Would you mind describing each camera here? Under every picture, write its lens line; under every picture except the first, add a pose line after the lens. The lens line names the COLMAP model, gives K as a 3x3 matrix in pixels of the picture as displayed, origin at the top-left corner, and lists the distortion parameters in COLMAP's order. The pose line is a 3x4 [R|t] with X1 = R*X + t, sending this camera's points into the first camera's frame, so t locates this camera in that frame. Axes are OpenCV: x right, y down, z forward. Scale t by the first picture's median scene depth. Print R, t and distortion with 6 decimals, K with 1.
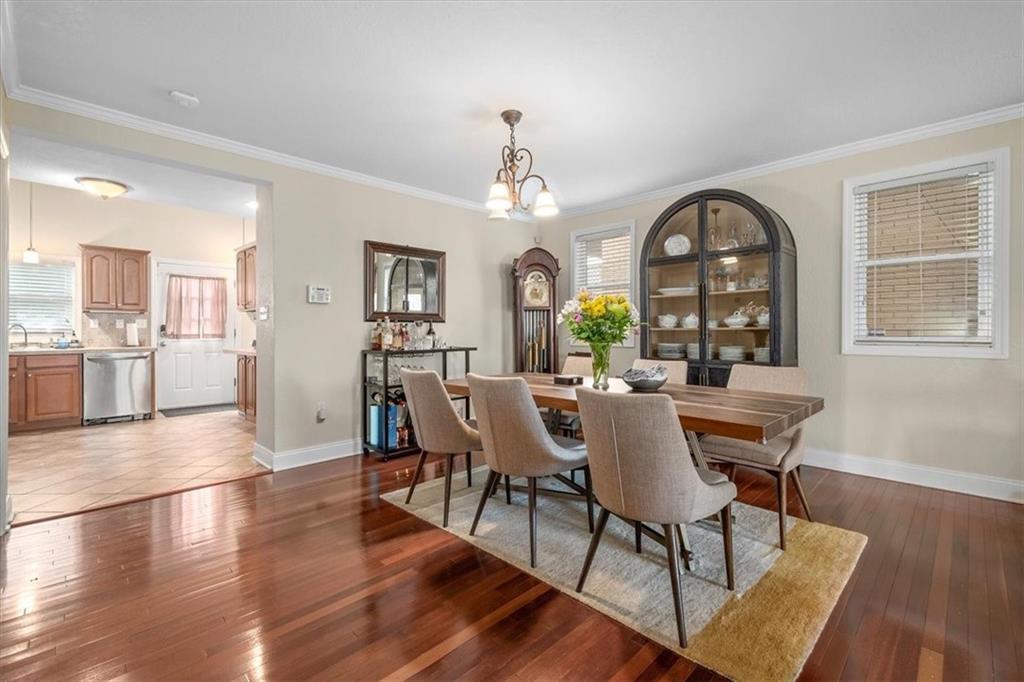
lens RADIAL K [[450.1, 0, 517.3], [0, 450.1, 328.7], [0, 0, 1]] dist [0.010829, 0.000605]
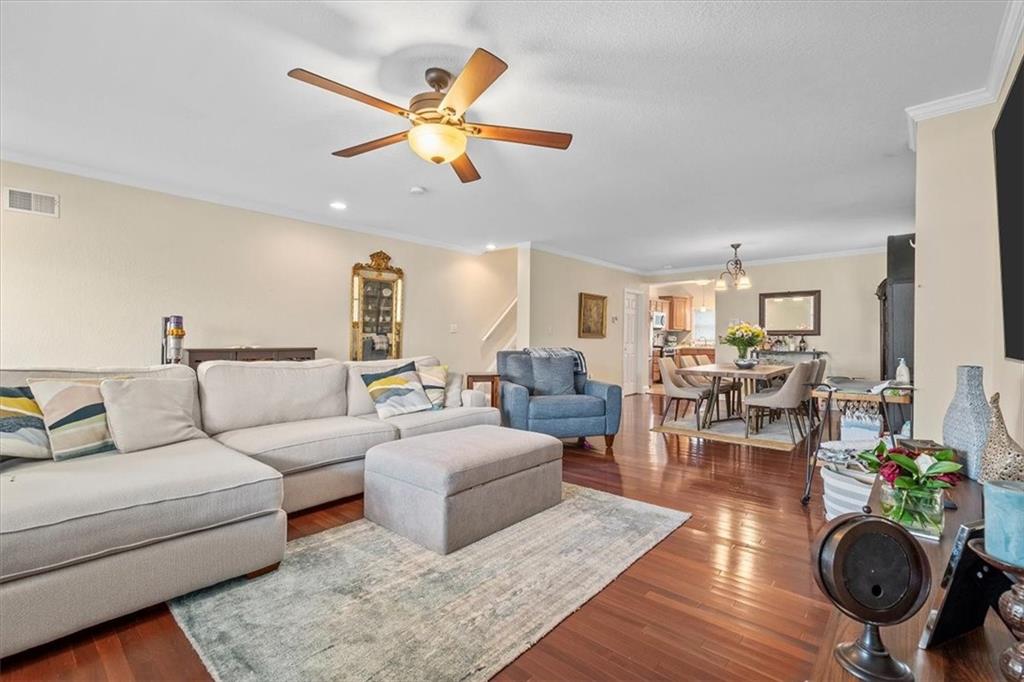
lens RADIAL K [[450.1, 0, 515.0], [0, 450.1, 344.5], [0, 0, 1]] dist [0.010829, 0.000605]
pose [[0.057494, 0.016877, -0.998203, 1.103730], [0.002684, 0.999851, 0.017060, -0.009882], [0.998342, -0.003660, 0.057441, -0.109114]]
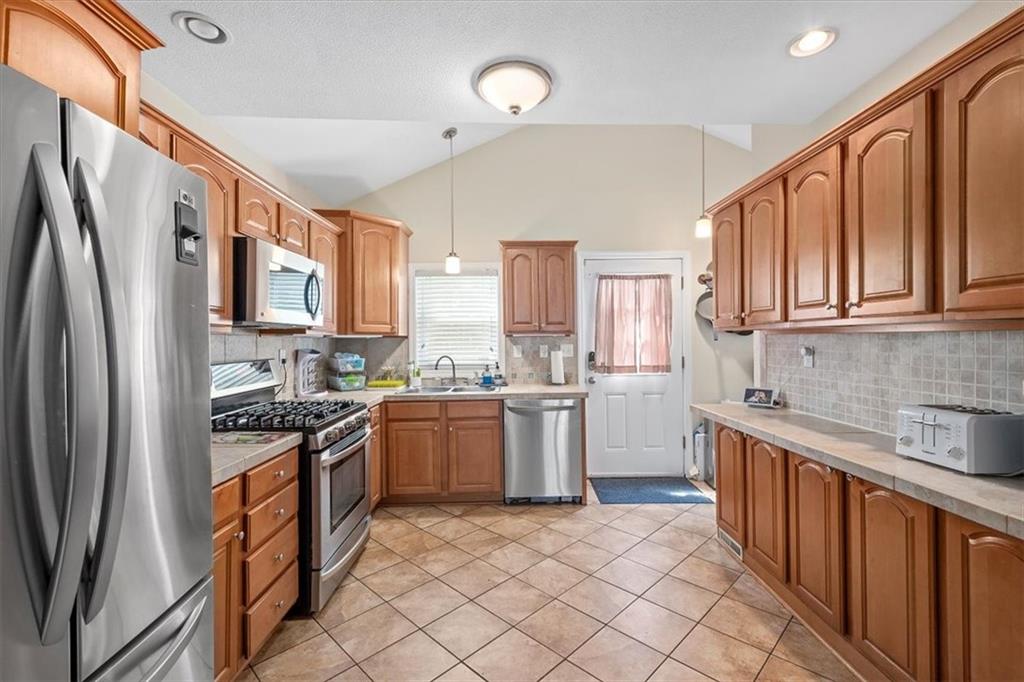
lens RADIAL K [[452.5, 0, 531.6], [0, 452.5, 339.9], [0, 0, 1]] dist [0.023001, -0.006226]
pose [[0.729363, -0.003560, -0.684117, -0.424966], [0.011168, 0.999915, 0.006703, -0.034389], [0.684035, -0.012530, 0.729341, 0.493666]]
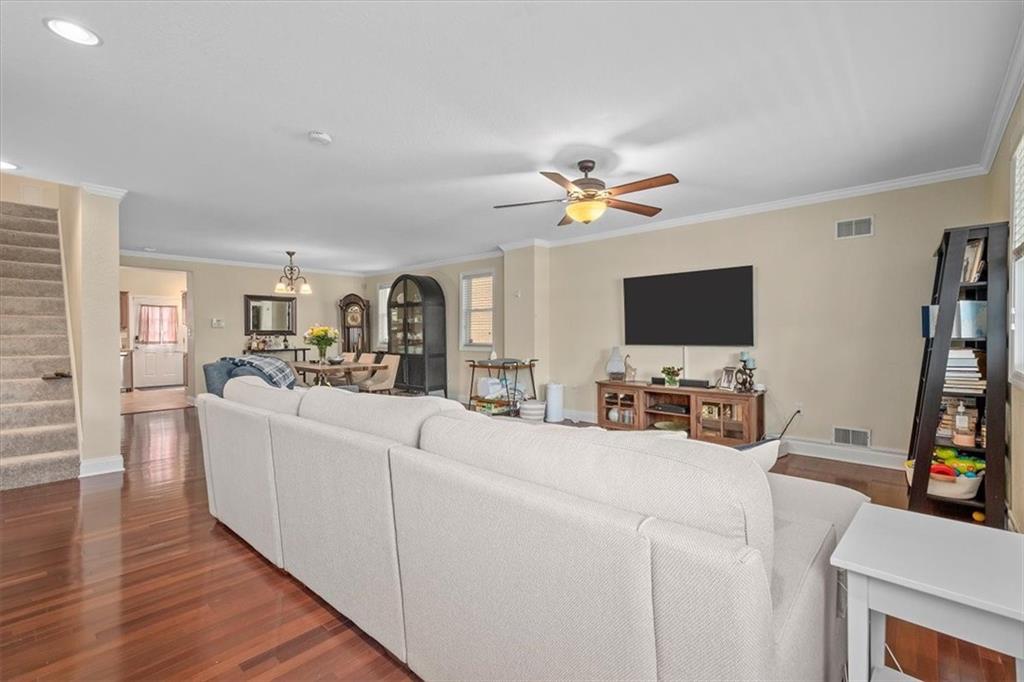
lens RADIAL K [[450.1, 0, 517.3], [0, 450.1, 337.3], [0, 0, 1]] dist [0.010829, 0.000605]
pose [[0.998804, -0.001178, 0.048877, 0.556898], [0.000716, 0.999955, 0.009455, -0.018822], [-0.048886, -0.009408, 0.998760, -0.767868]]
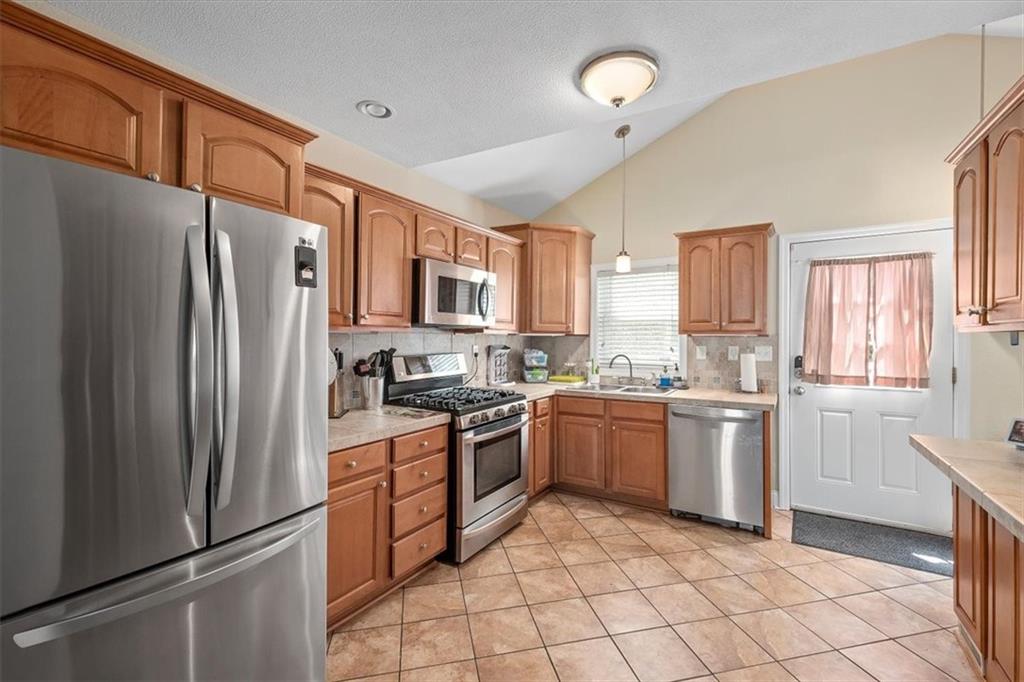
lens RADIAL K [[452.5, 0, 527.0], [0, 452.5, 339.1], [0, 0, 1]] dist [0.023001, -0.006226]
pose [[0.243465, 0.007939, -0.969877, -0.358273], [0.000929, 0.999964, 0.008419, -0.036891], [0.969909, -0.002950, 0.243449, 0.599078]]
